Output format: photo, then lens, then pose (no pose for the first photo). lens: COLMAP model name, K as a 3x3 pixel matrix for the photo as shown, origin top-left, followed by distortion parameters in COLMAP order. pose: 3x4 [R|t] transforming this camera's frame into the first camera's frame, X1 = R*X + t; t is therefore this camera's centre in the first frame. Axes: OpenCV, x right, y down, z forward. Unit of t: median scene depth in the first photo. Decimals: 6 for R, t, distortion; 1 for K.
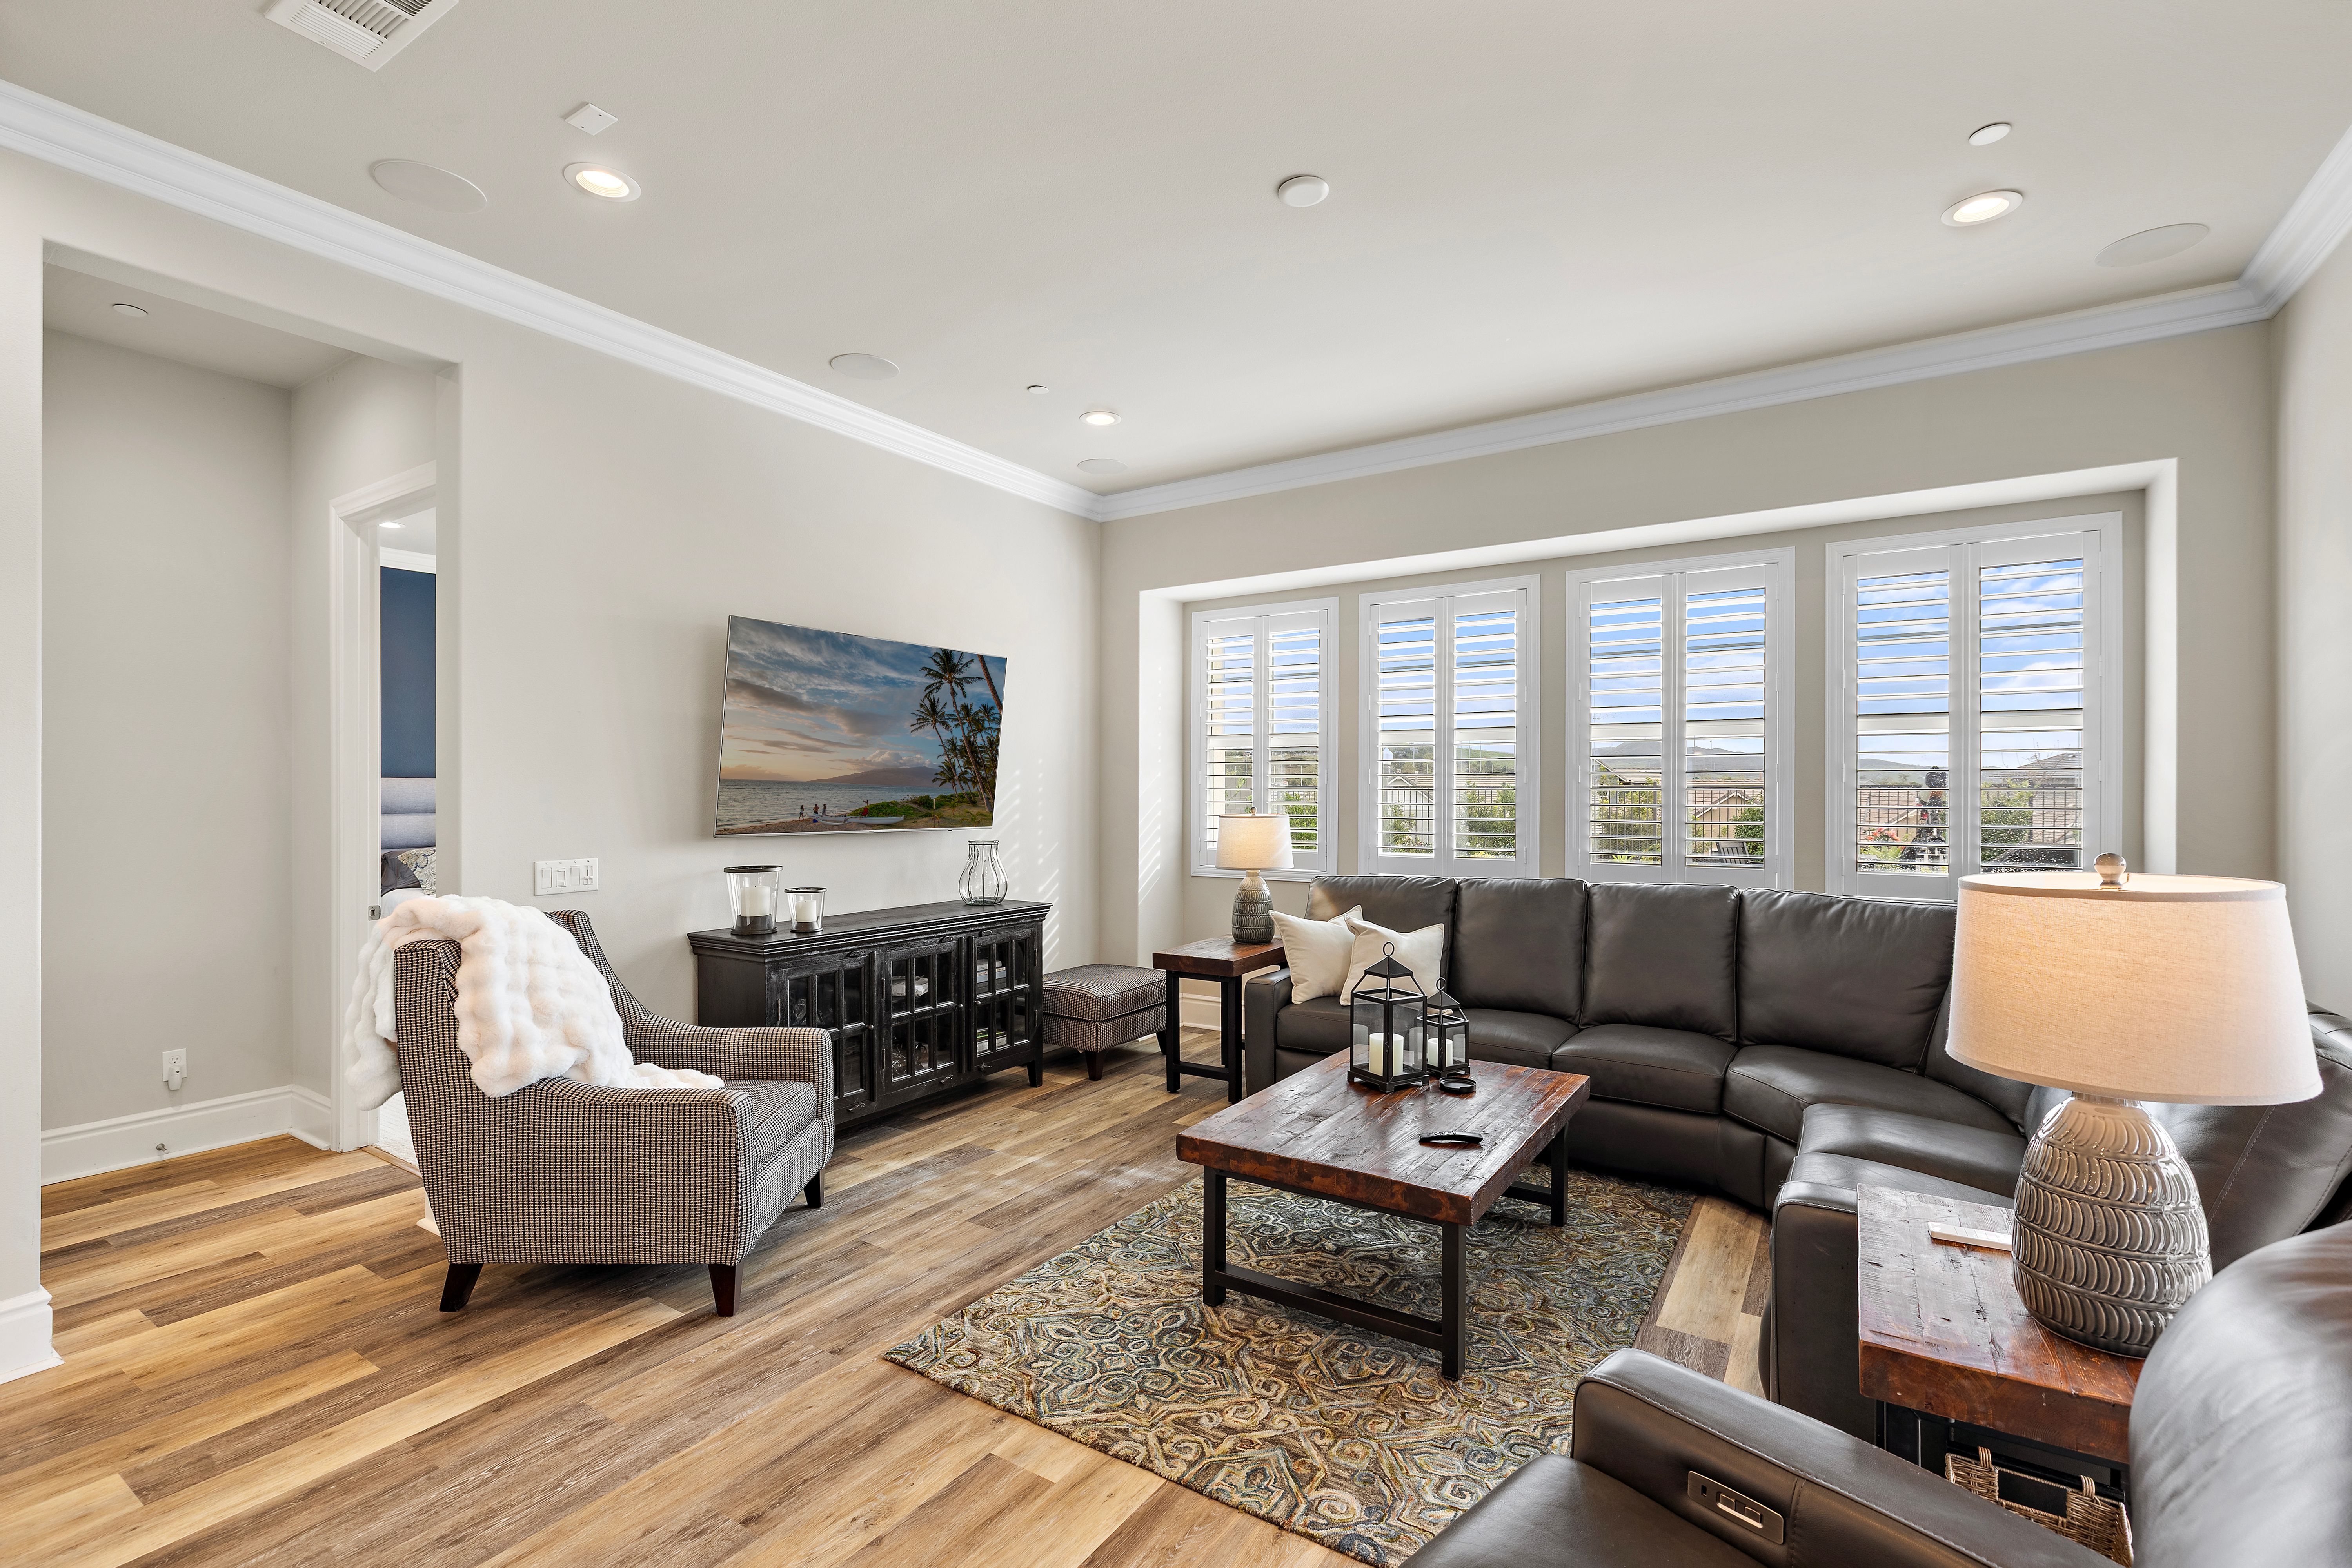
lens RADIAL K [[1057.1, 0, 1193.6], [0, 1057.1, 789.1], [0, 0, 1]] dist [-0.000296, 0.000099]
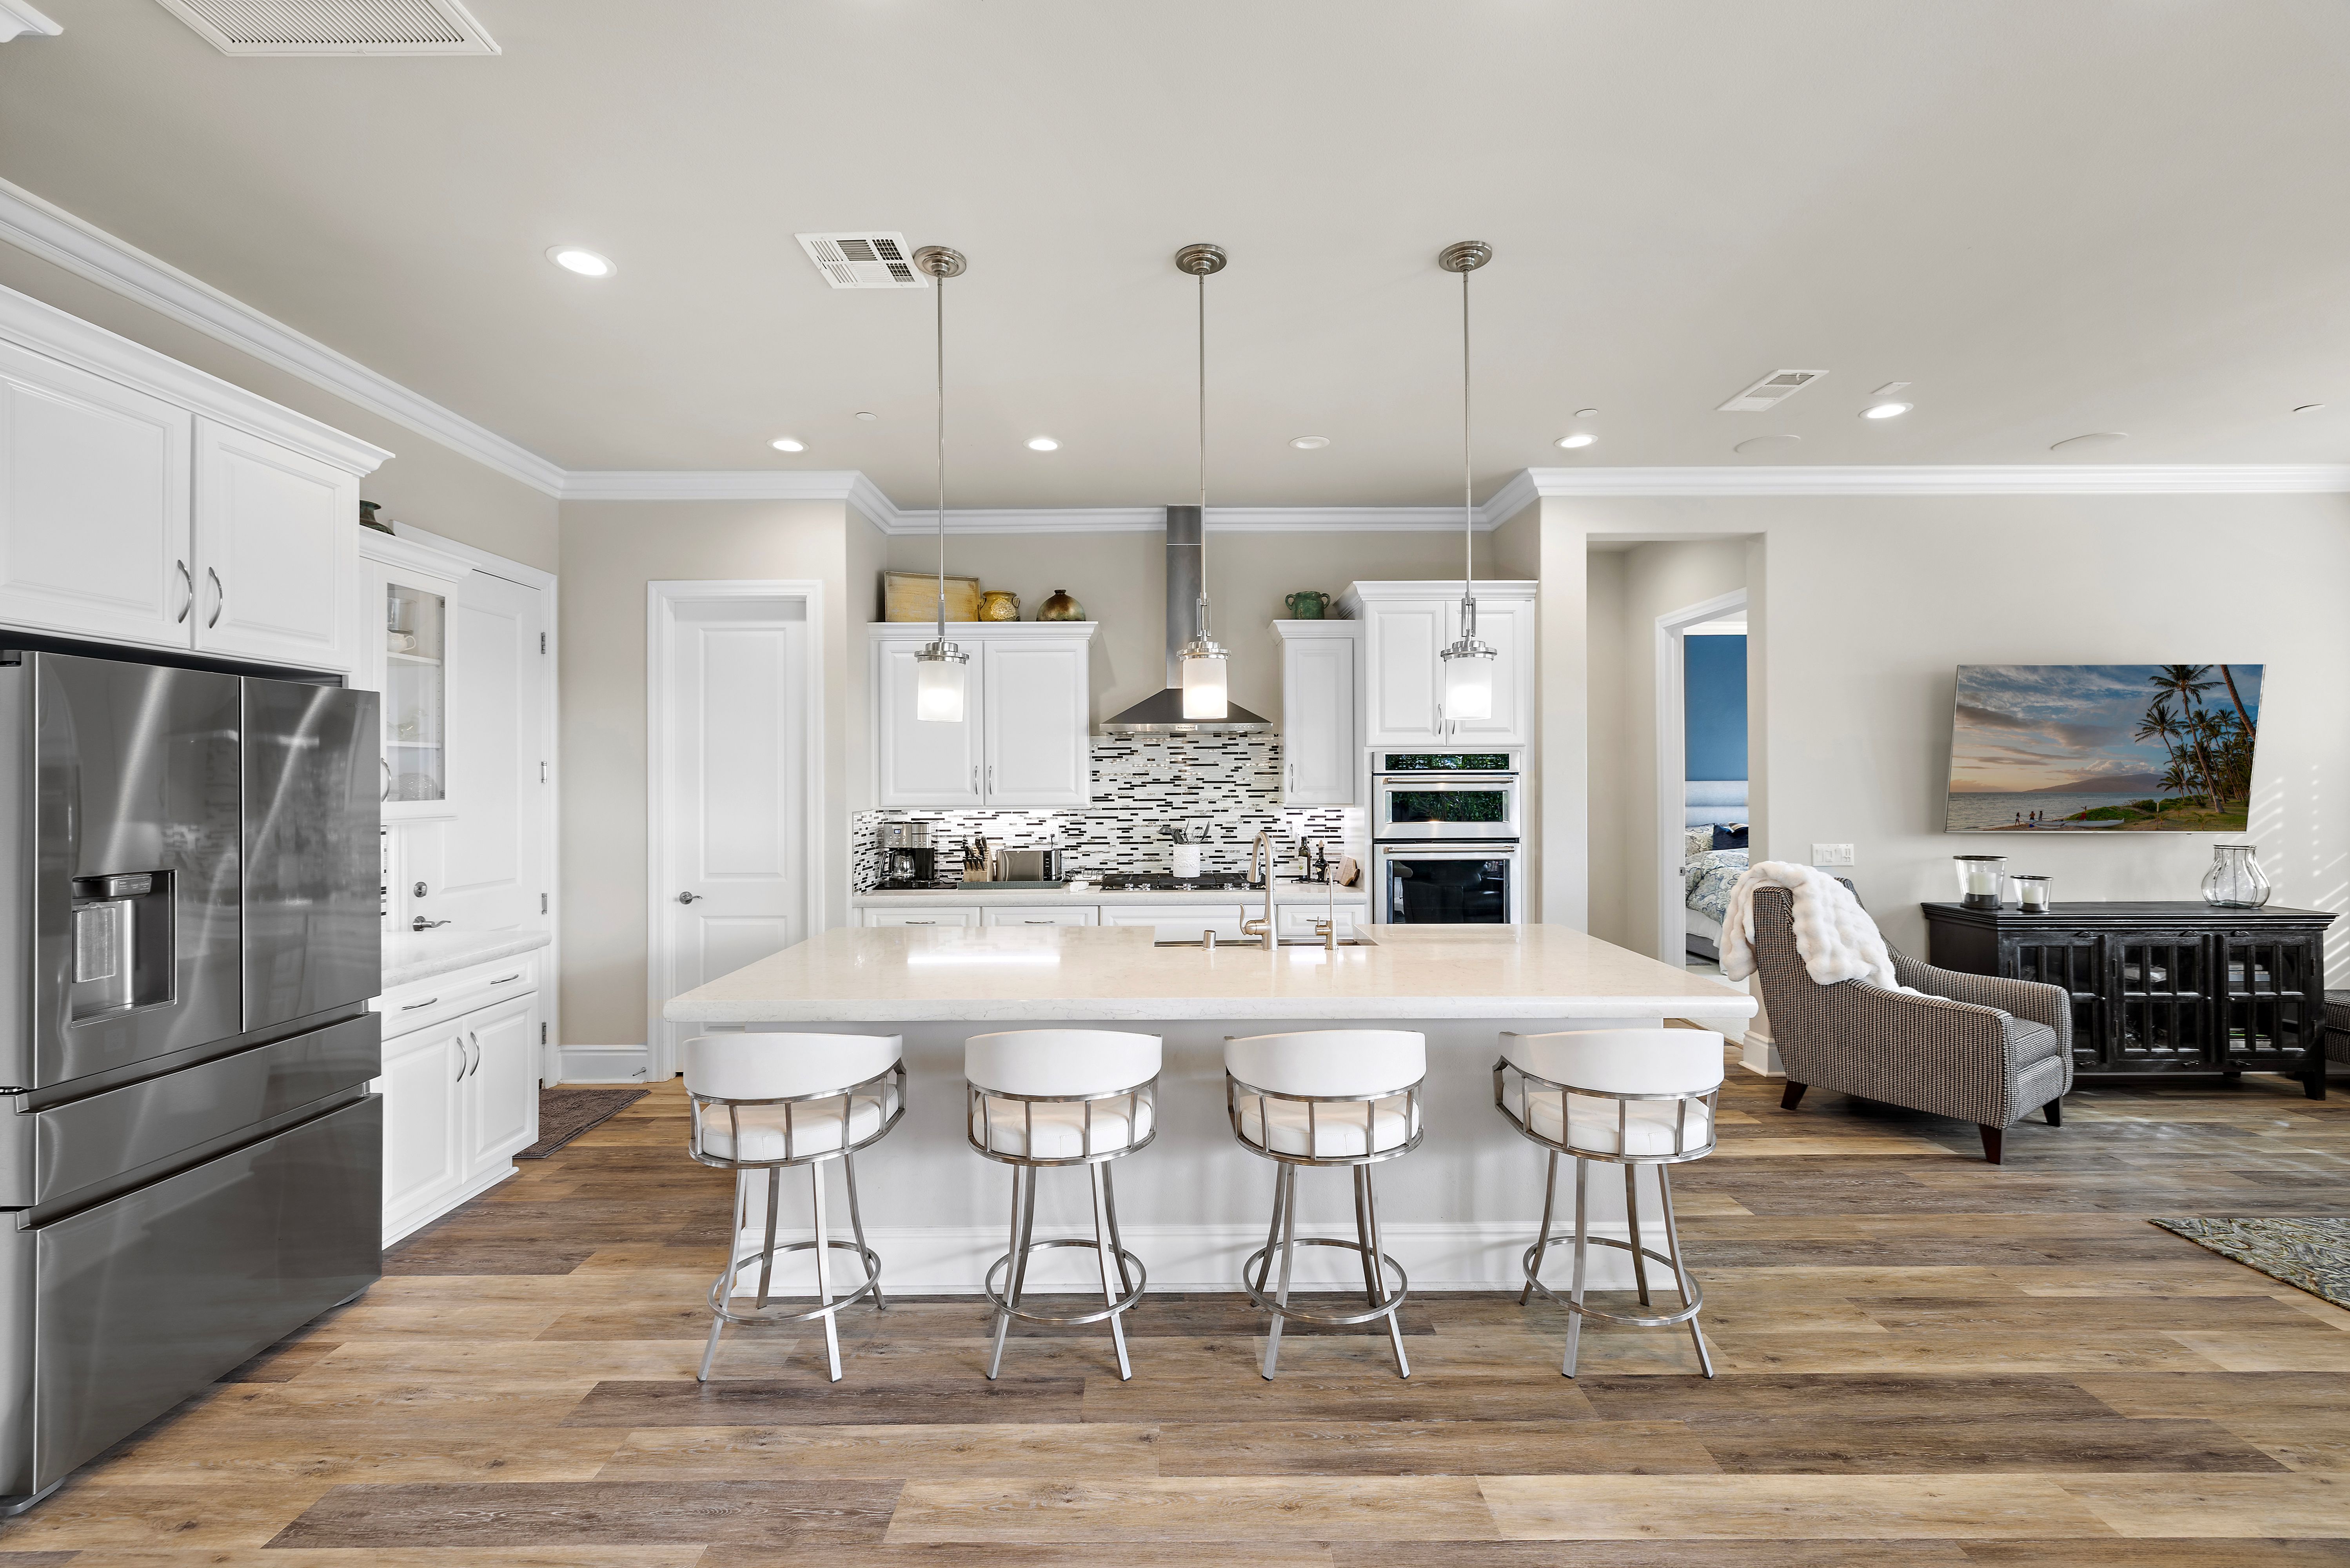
lens RADIAL K [[999.0, 0, 1154.1], [0, 999.0, 774.5], [0, 0, 1]] dist [0.003521, -0.001304]
pose [[0.535893, -0.011751, -0.844204, 0.081069], [0.005120, 0.999930, -0.010668, -0.020147], [0.844271, 0.001394, 0.535915, -0.544640]]
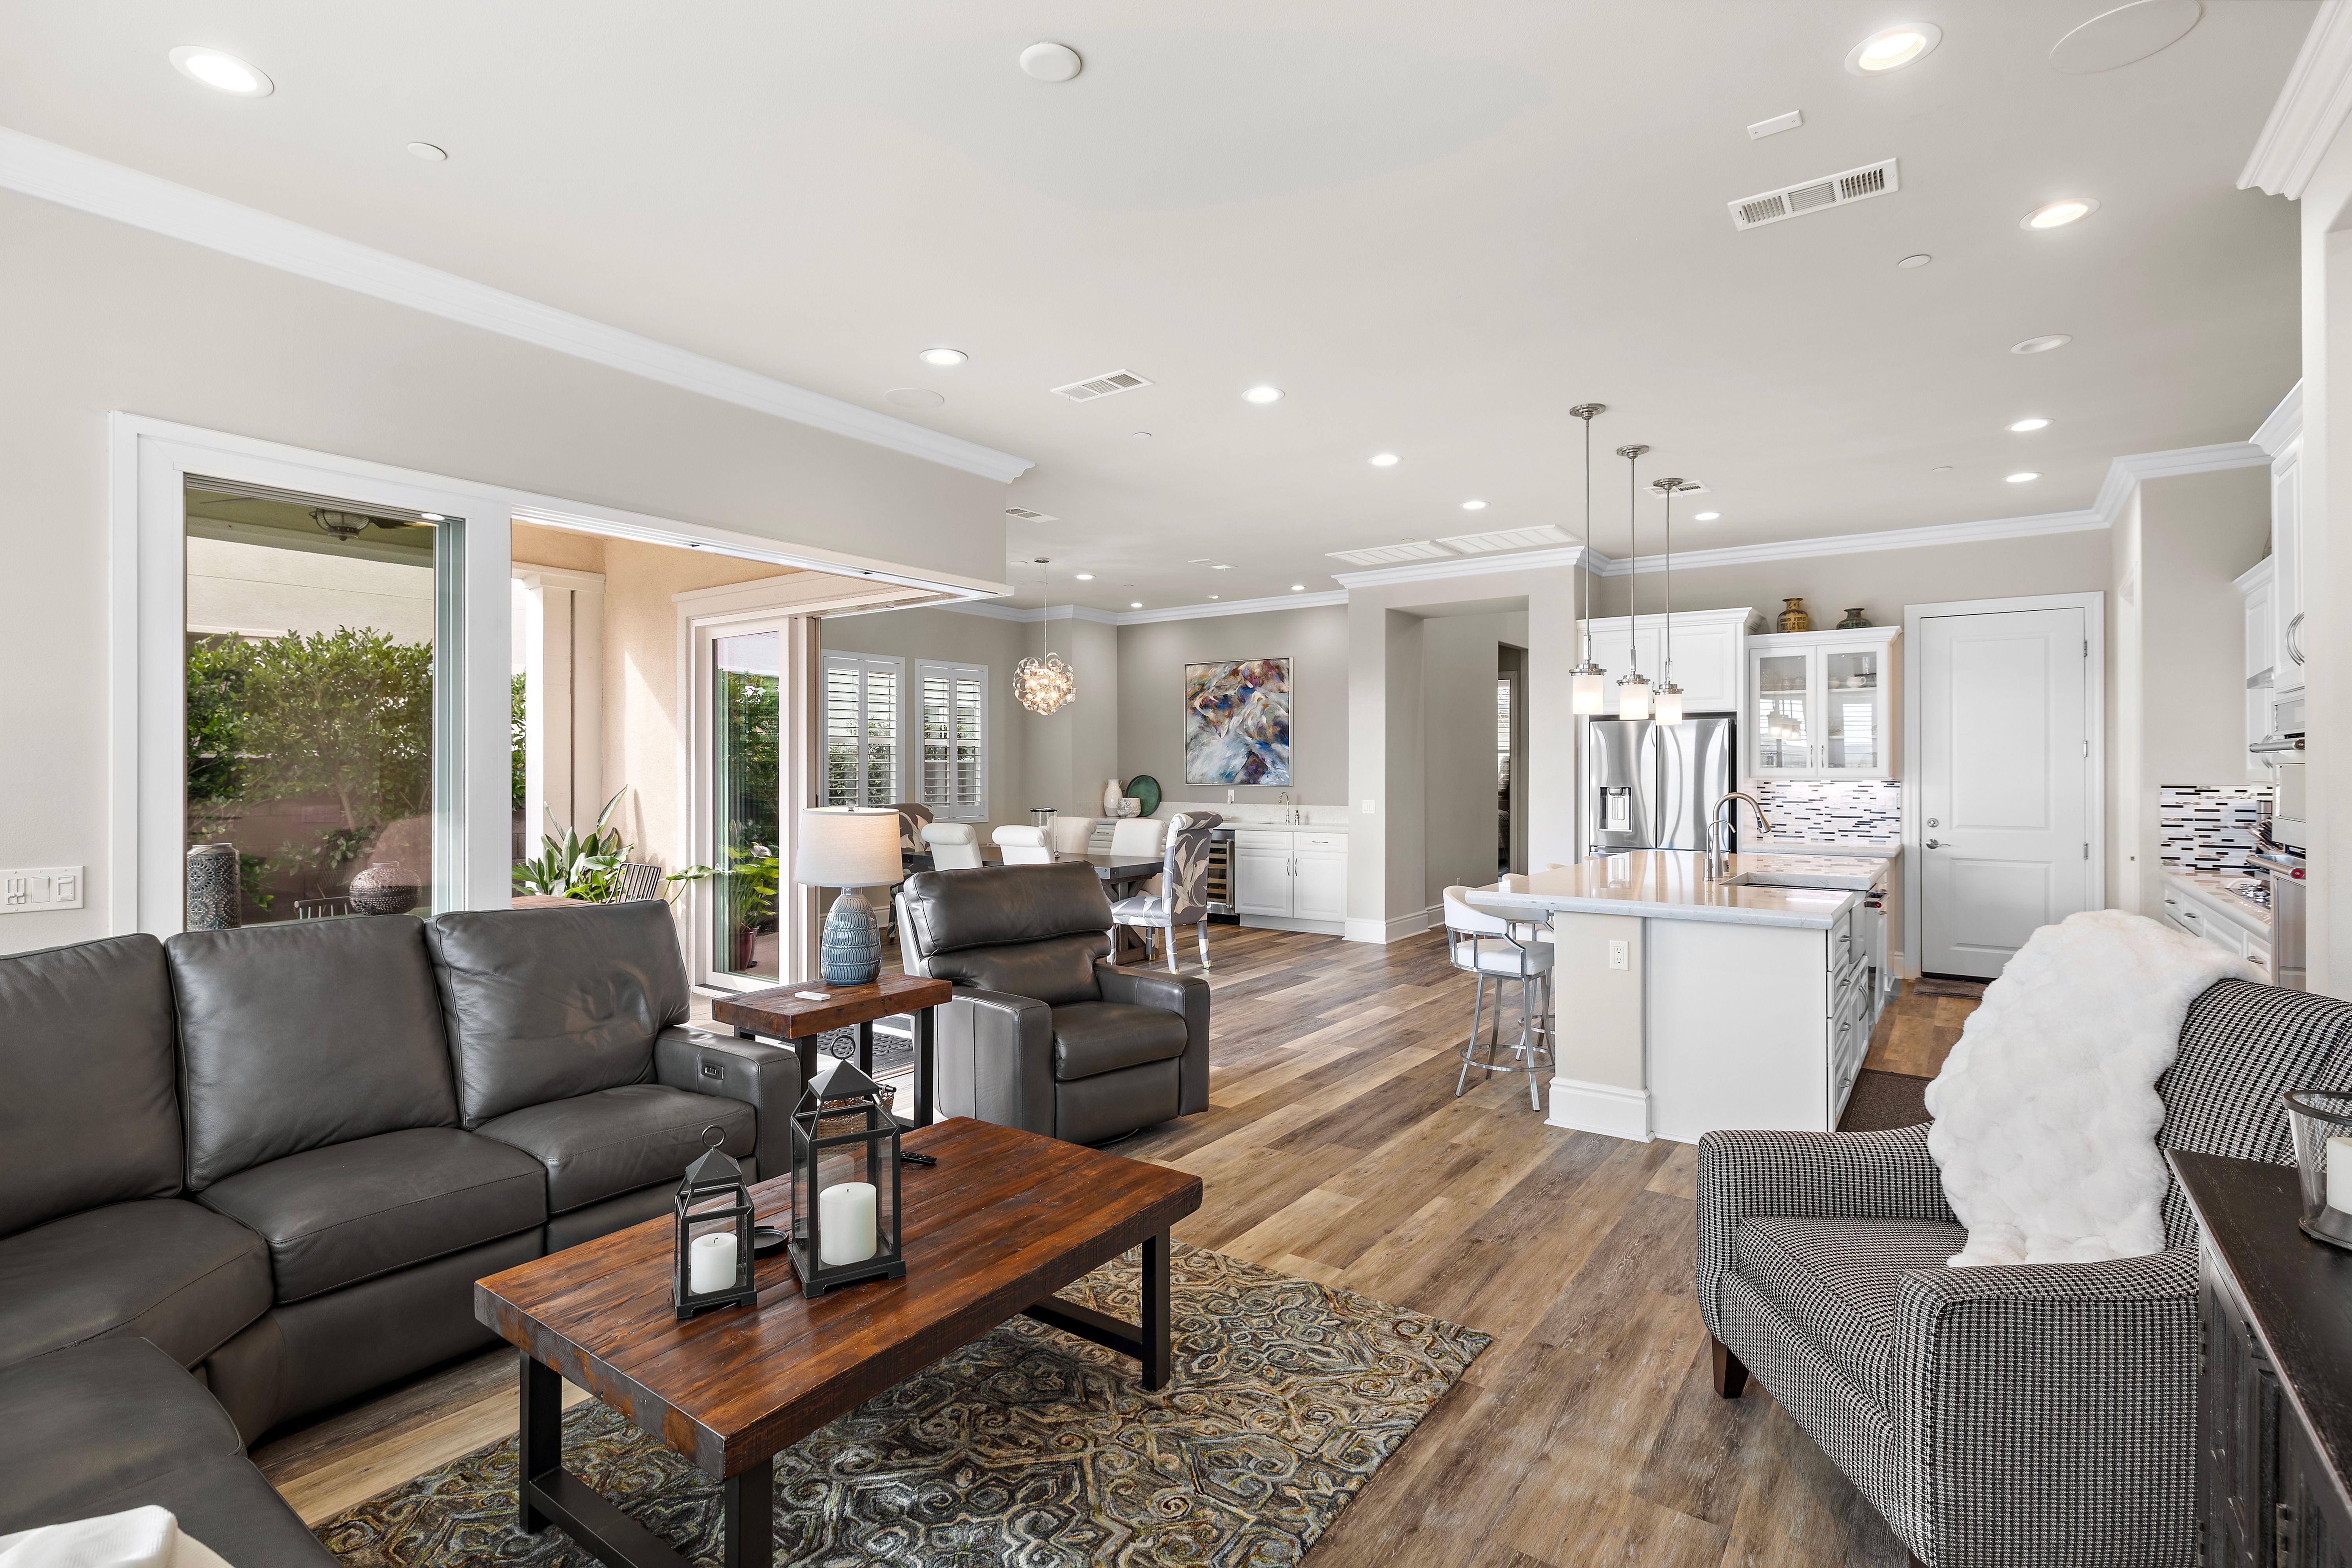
lens RADIAL K [[1090.9, 0, 1211.2], [0, 1090.9, 761.6], [0, 0, 1]] dist [0.018352, 0.000189]
pose [[-0.999674, -0.000835, 0.025512, -0.036264], [-0.001005, 0.999977, -0.006647, -0.005843], [-0.025505, -0.006671, -0.999652, 1.468362]]
